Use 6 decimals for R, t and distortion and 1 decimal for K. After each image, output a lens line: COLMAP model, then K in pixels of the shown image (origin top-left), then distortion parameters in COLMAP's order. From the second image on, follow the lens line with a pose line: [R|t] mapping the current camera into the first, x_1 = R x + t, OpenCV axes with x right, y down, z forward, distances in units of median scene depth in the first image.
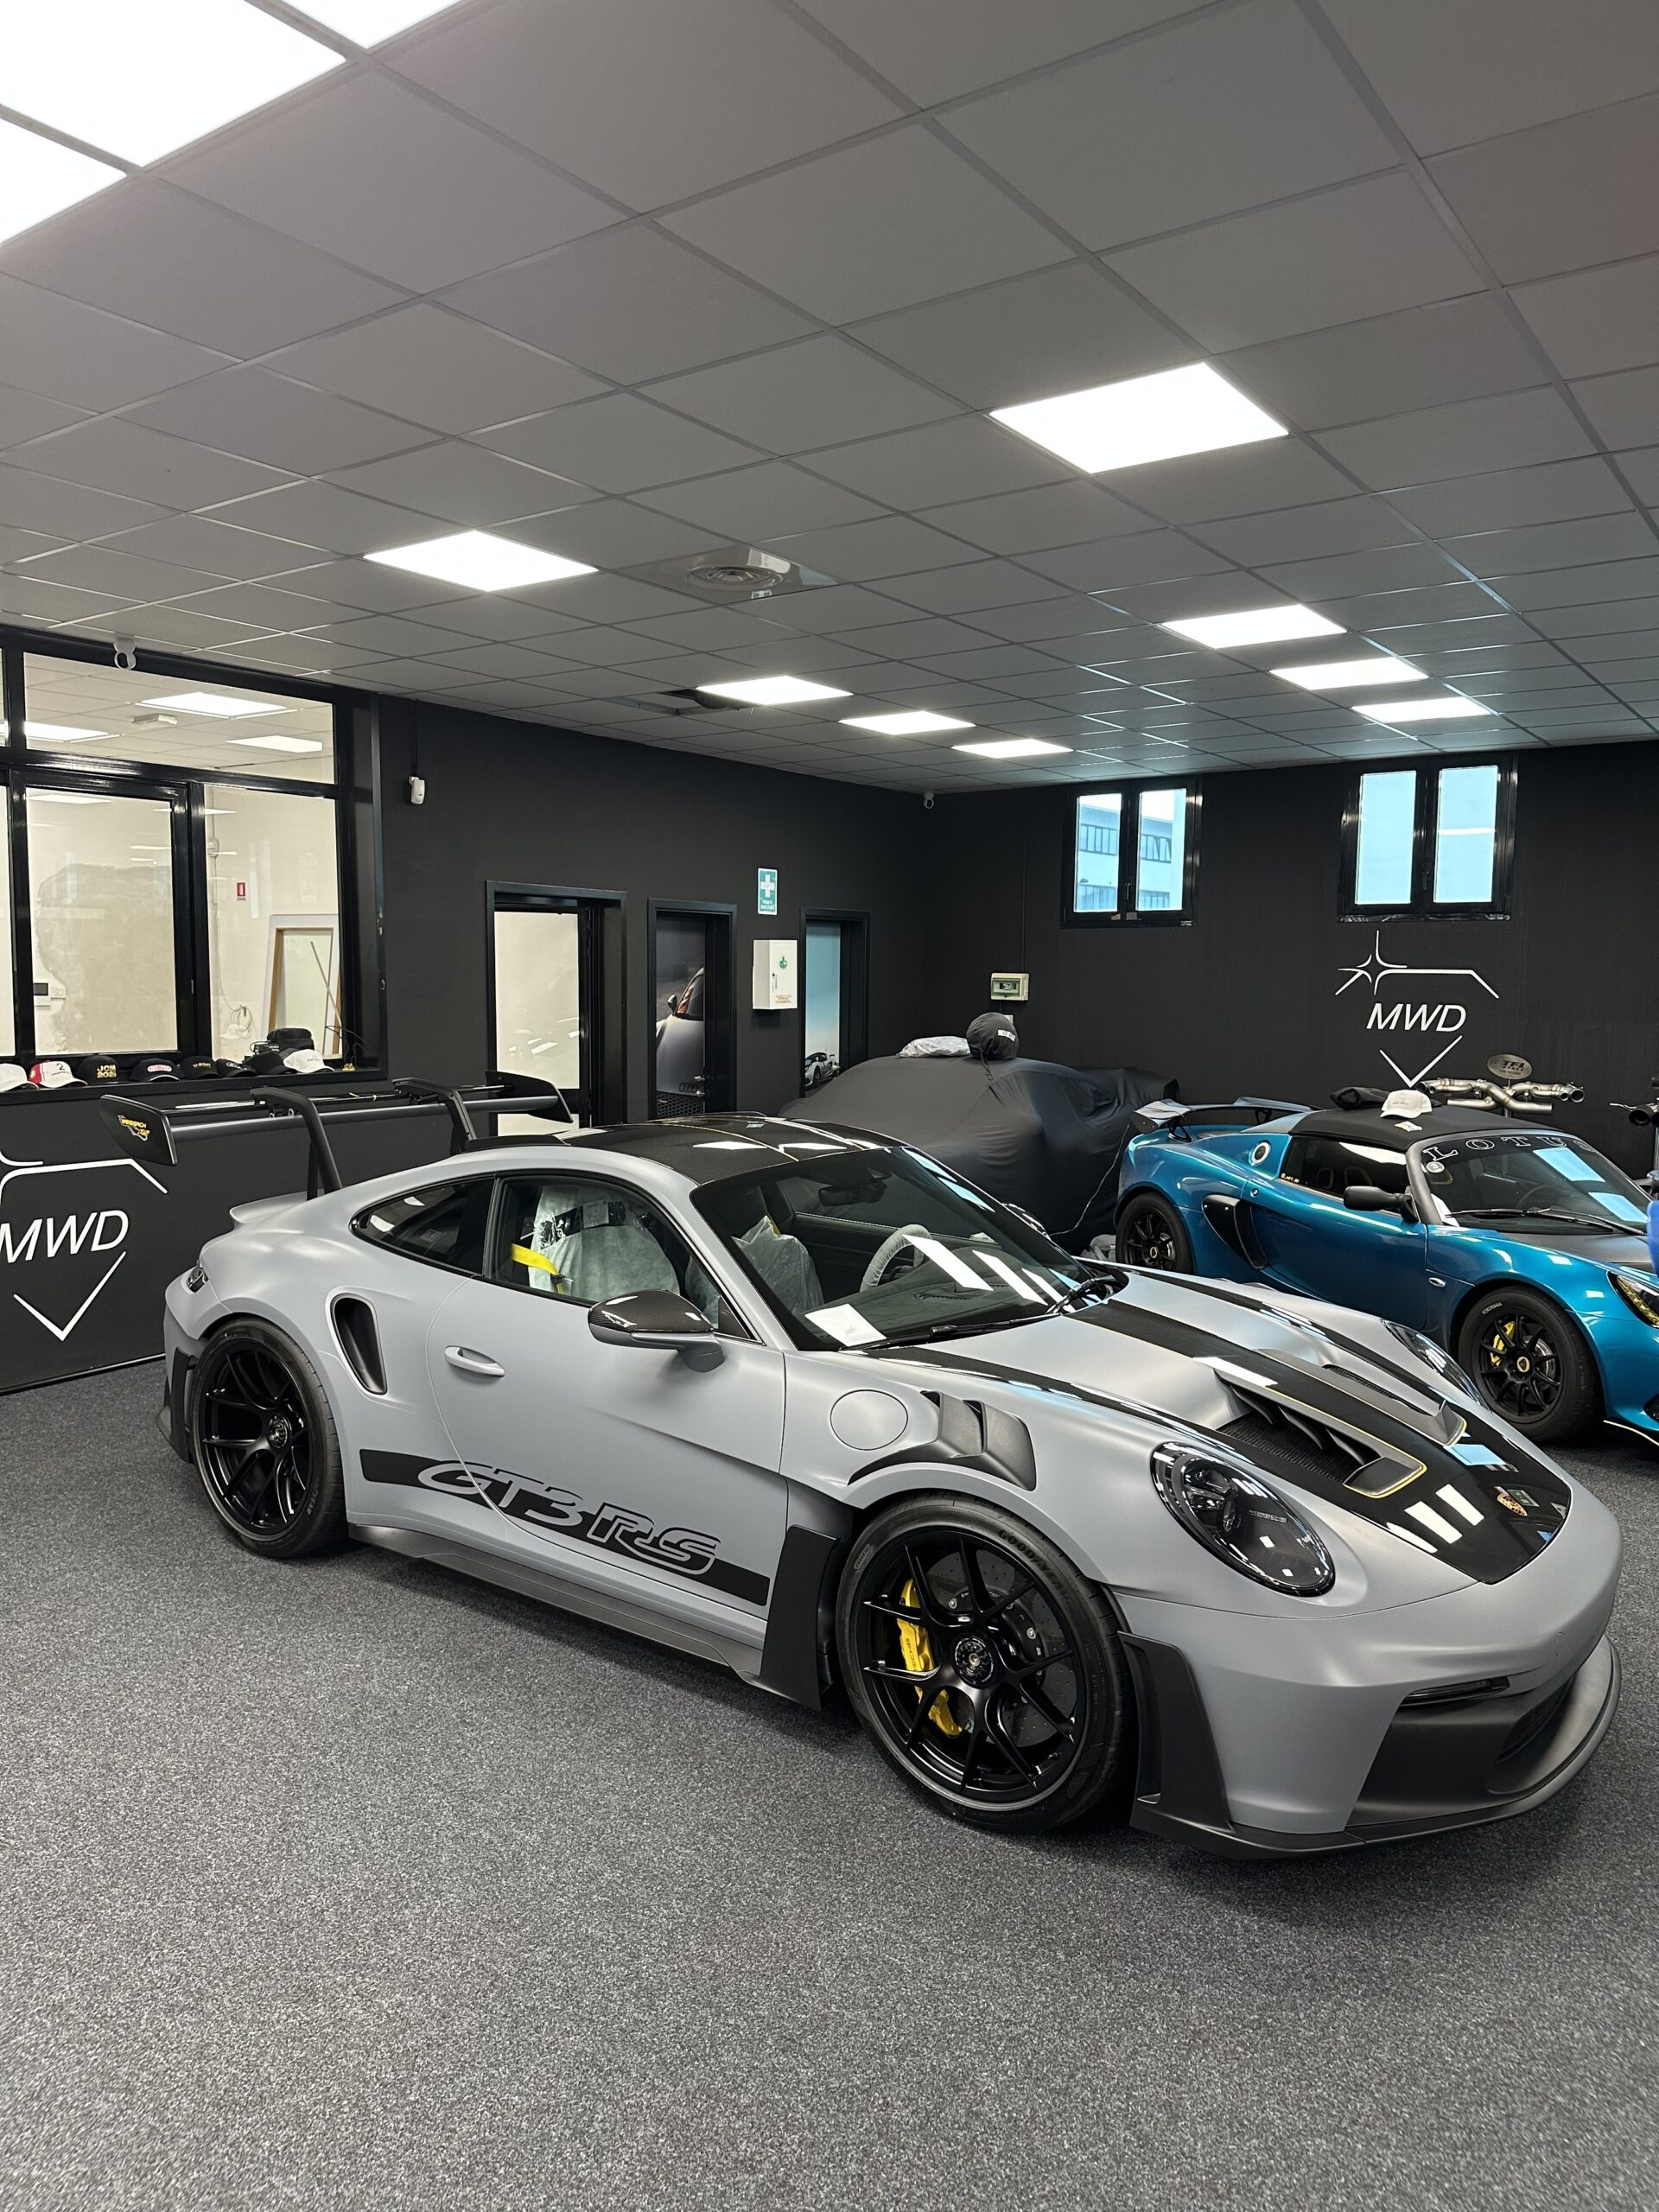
lens RADIAL K [[1557.8, 0, 833.7], [0, 1557.8, 1098.5], [0, 0, 1]] dist [0.042969, -0.046691]
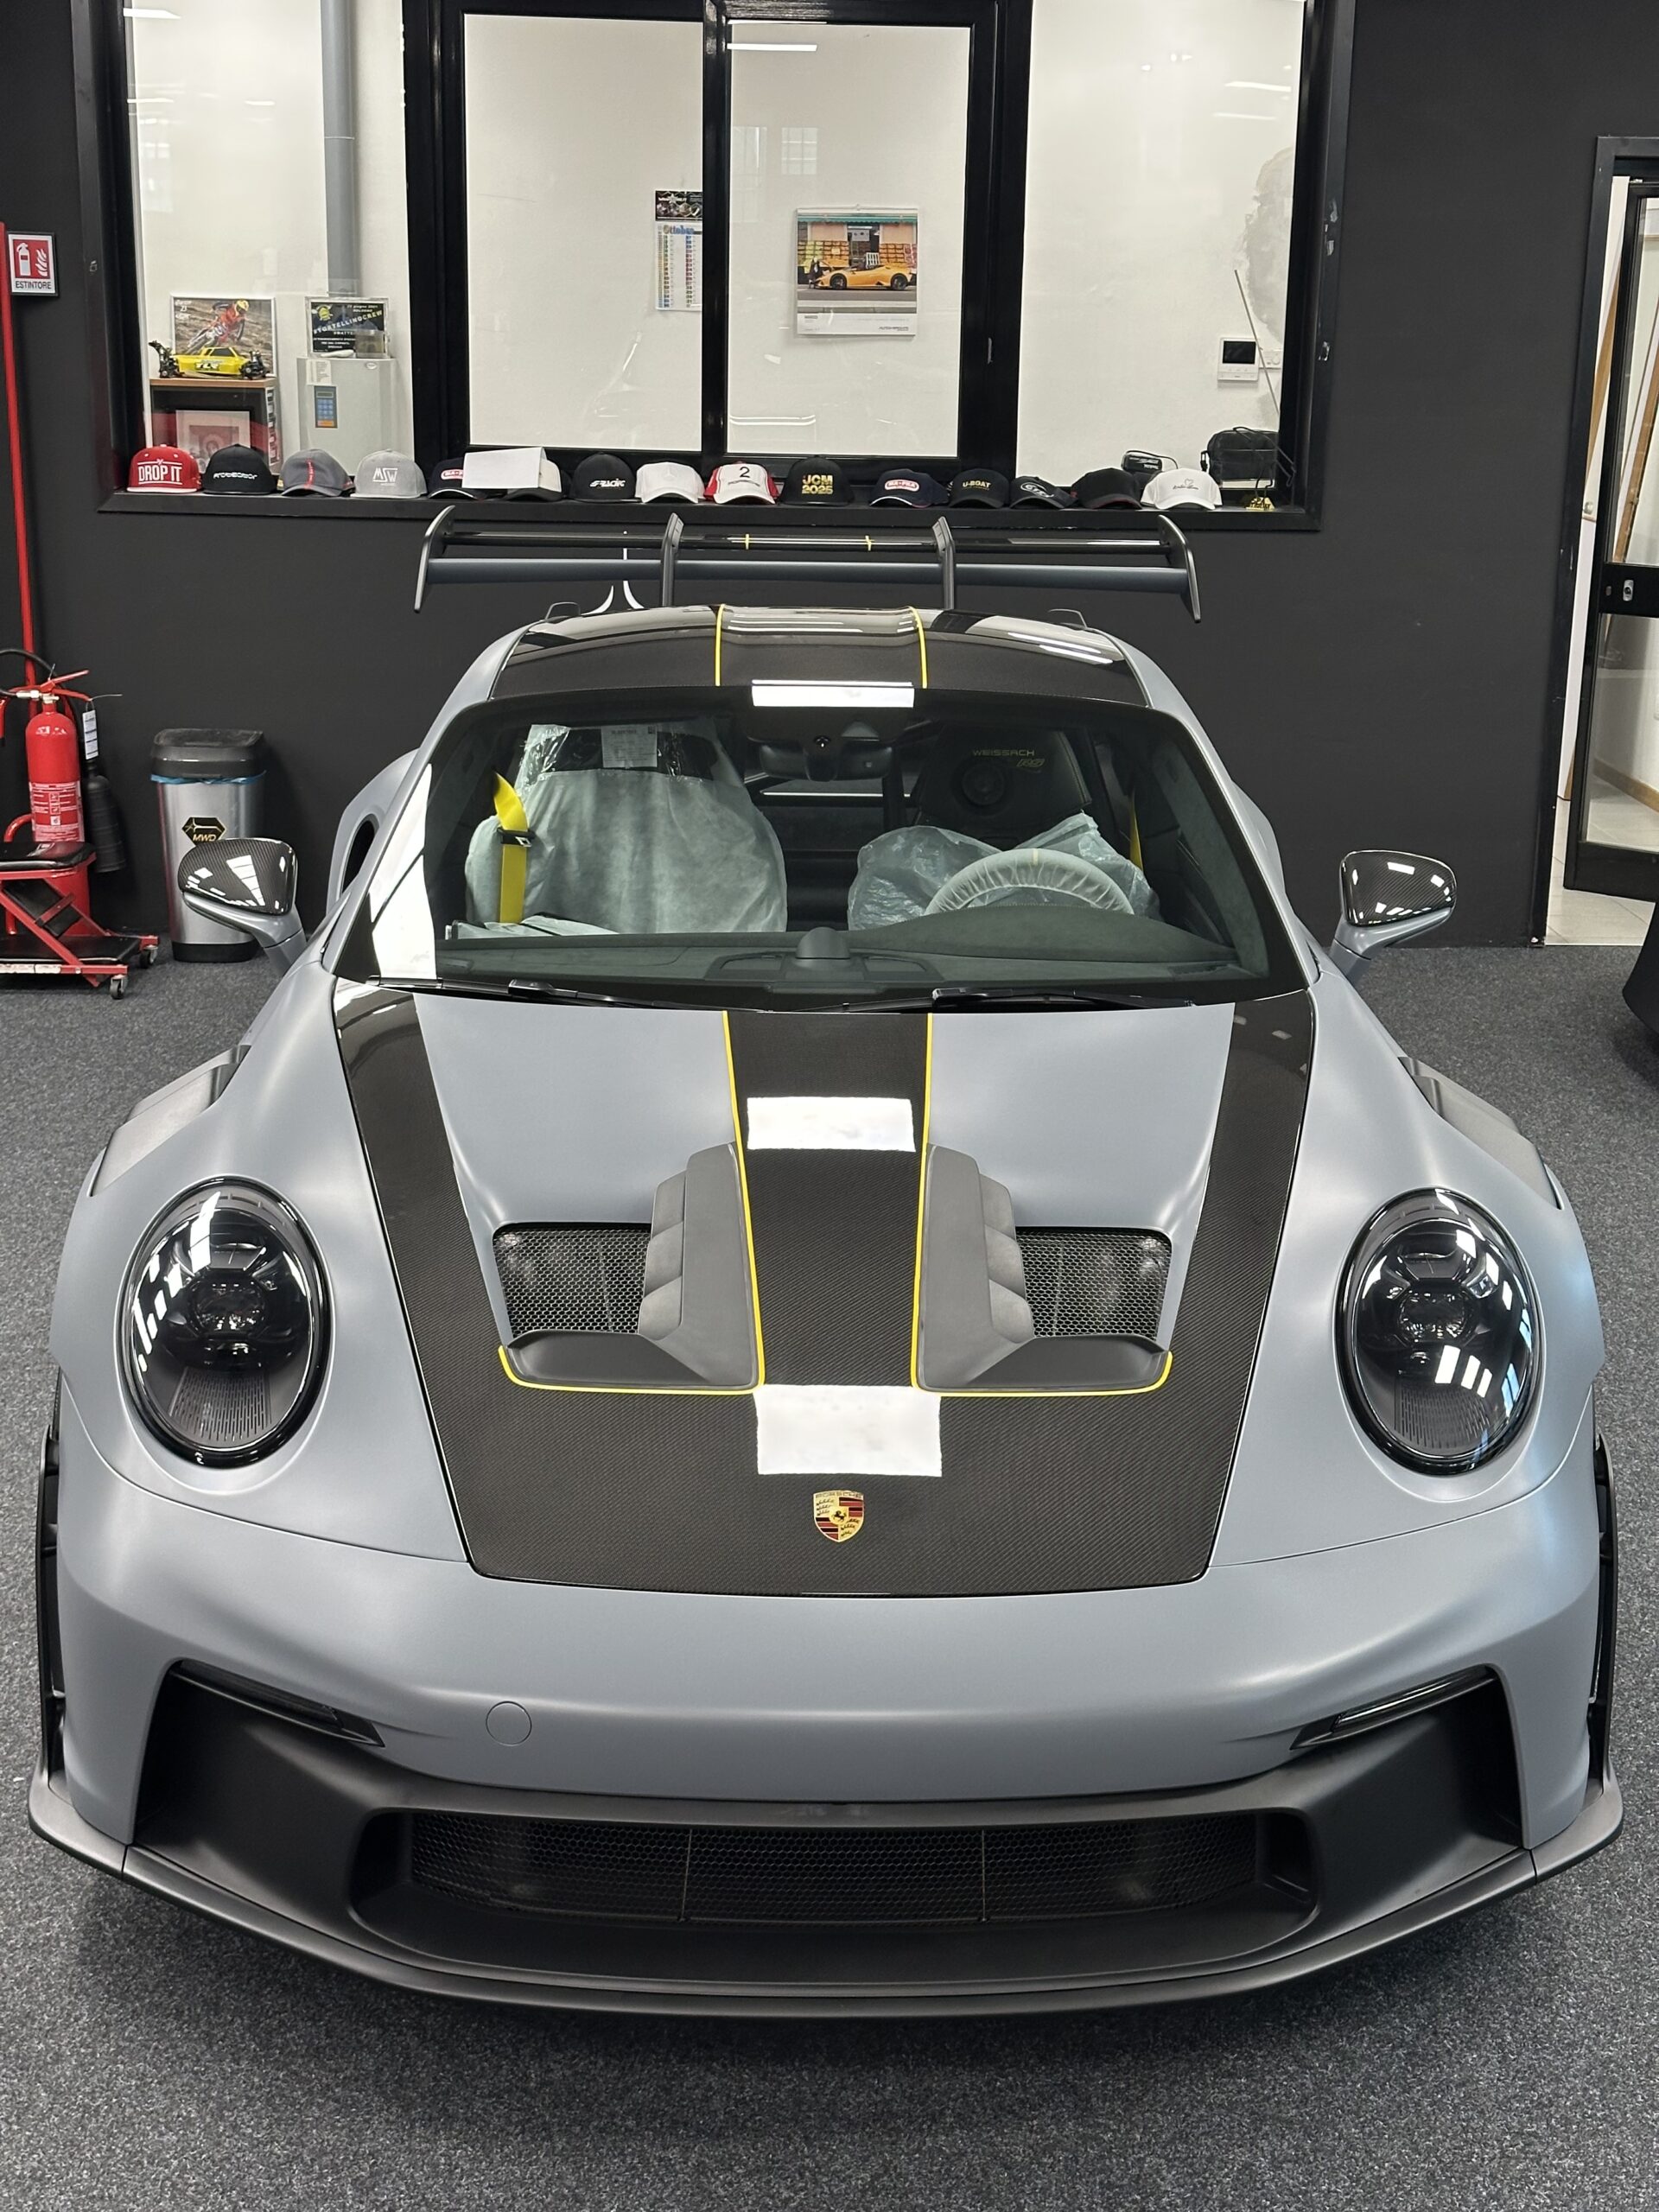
lens RADIAL K [[3035.1, 0, 825.1], [0, 3035.1, 1110.2], [0, 0, 1]] dist [0.043722, 0.000000]
pose [[0.610089, 0.211557, -0.763567, 0.705766], [-0.078531, 0.975095, 0.207419, -0.033500], [0.788431, -0.066580, 0.611509, 0.286193]]
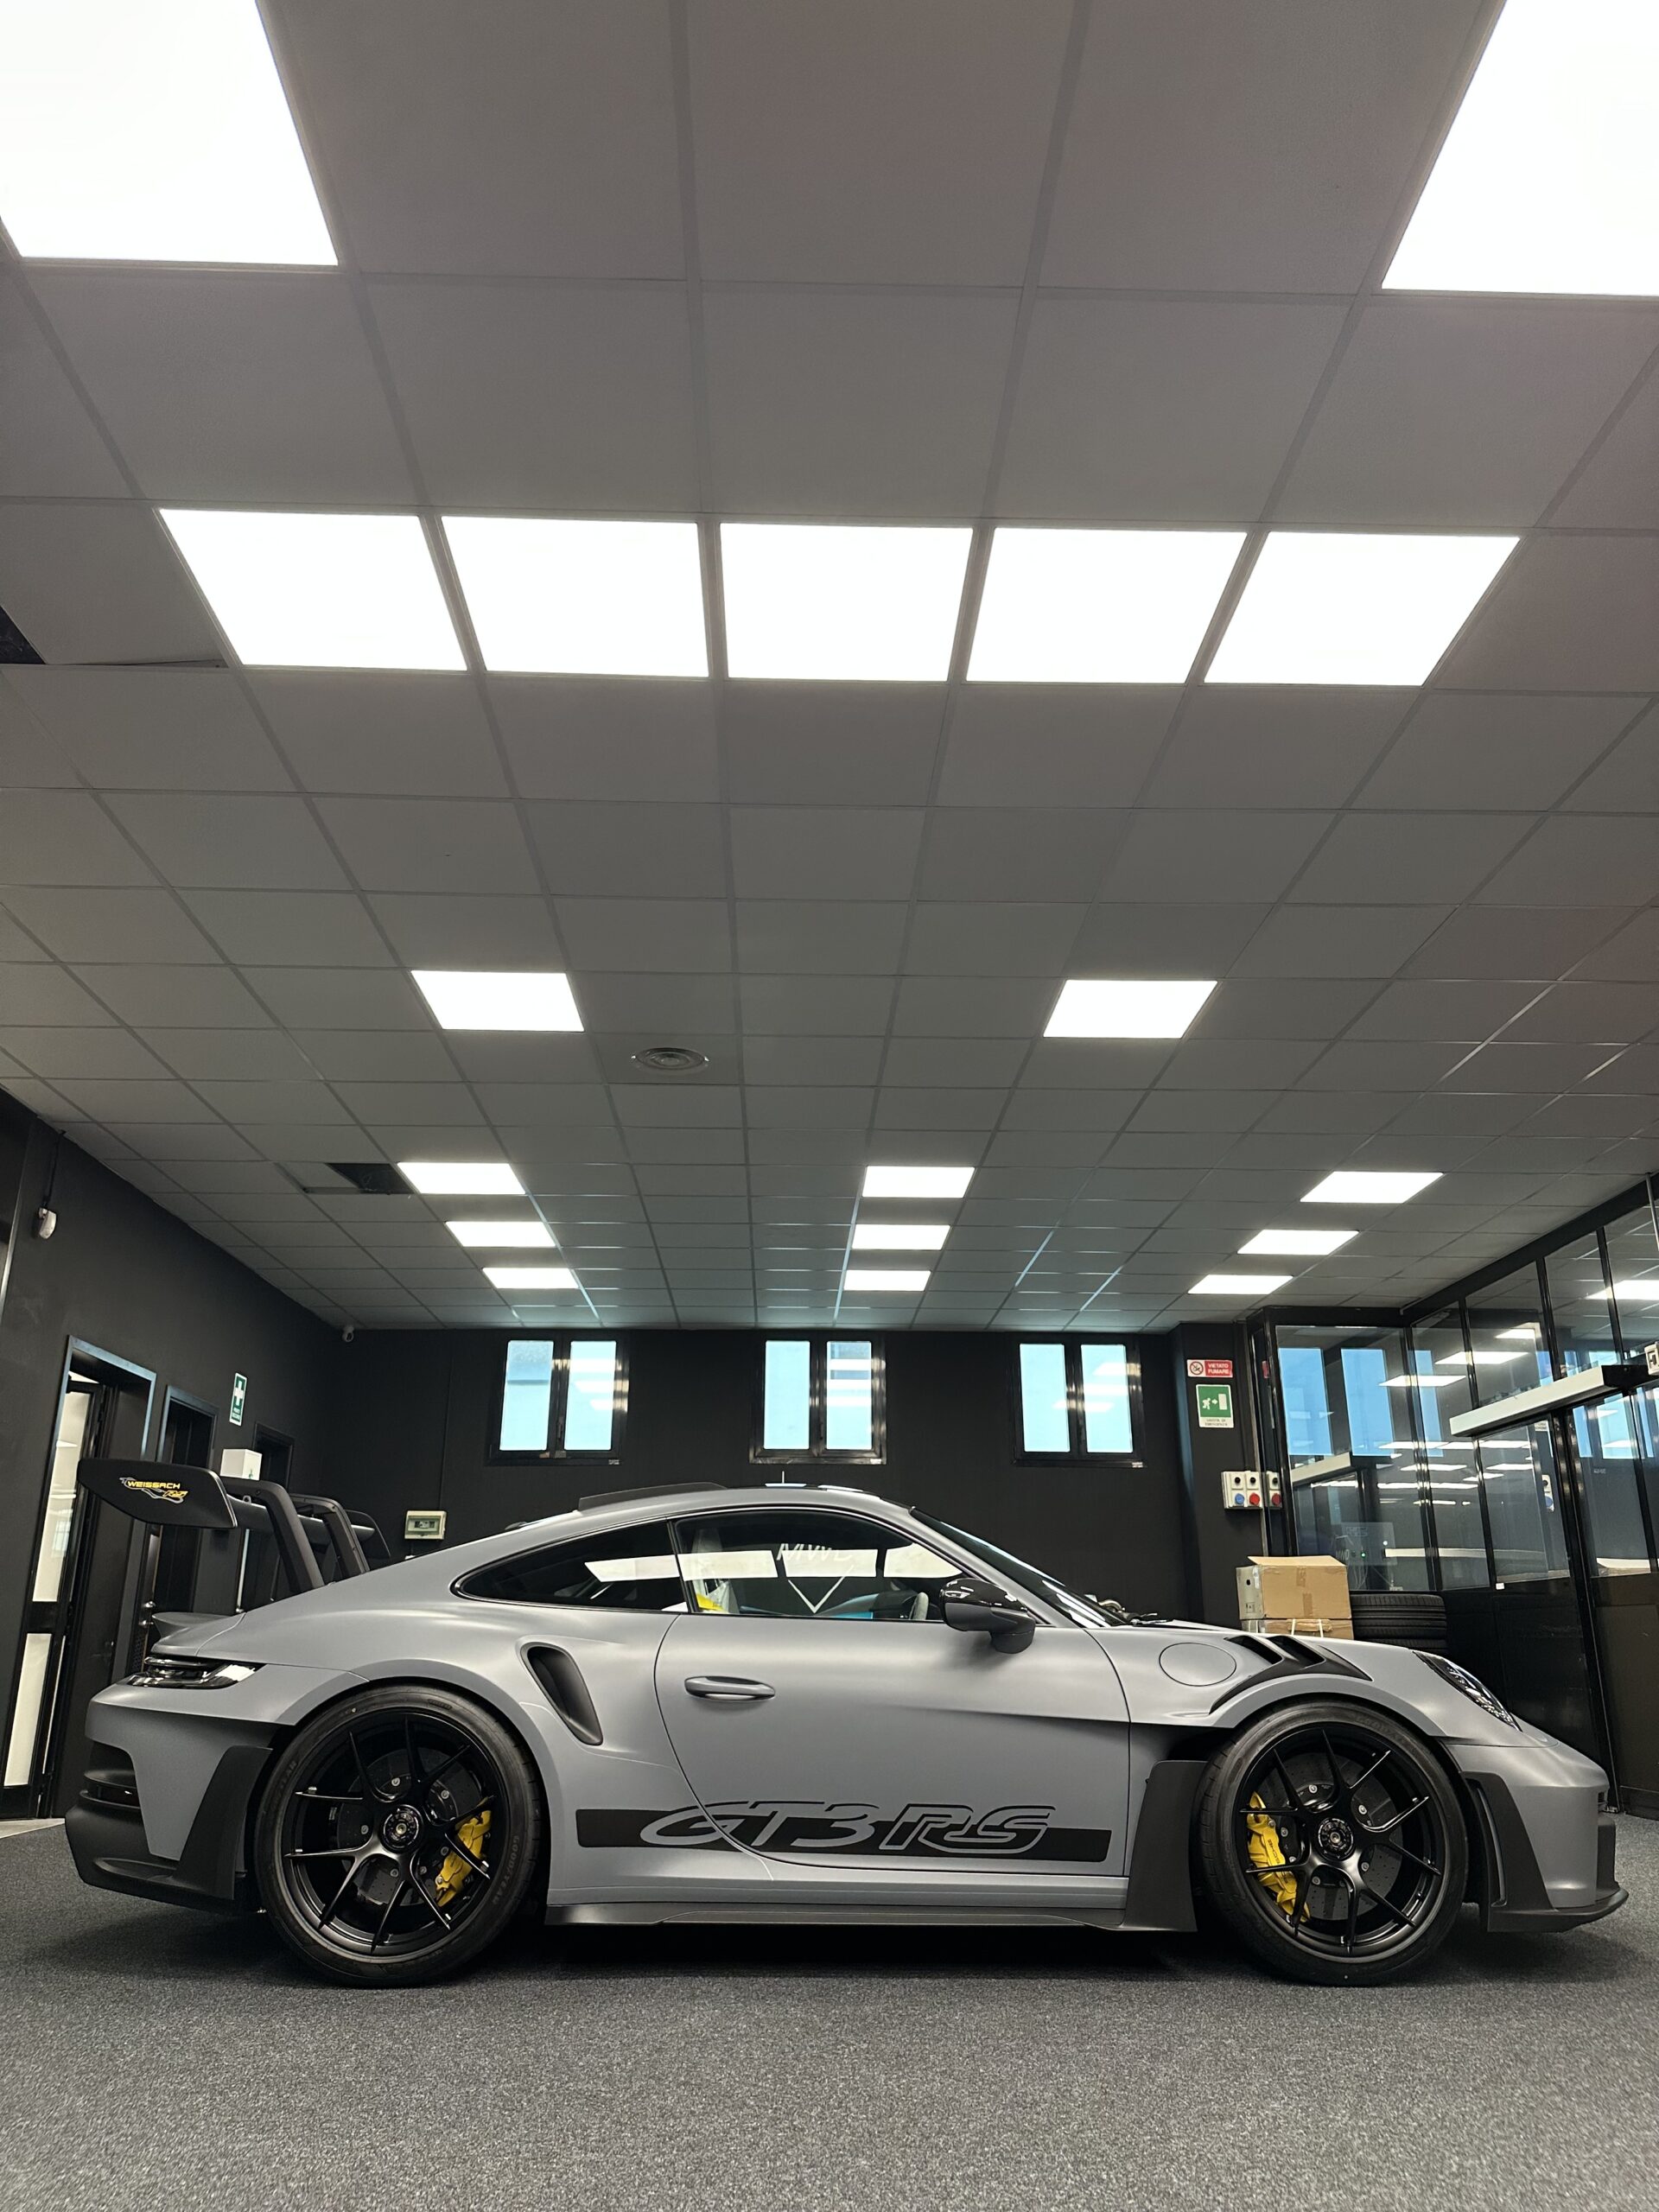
lens RADIAL K [[1557.8, 0, 831.0], [0, 1557.8, 1069.7], [0, 0, 1]] dist [0.042969, -0.046691]
pose [[0.803352, 0.202559, 0.559997, -0.792825], [0.048649, 0.914906, -0.400725, 0.200685], [-0.593515, 0.349166, 0.725137, 0.066716]]
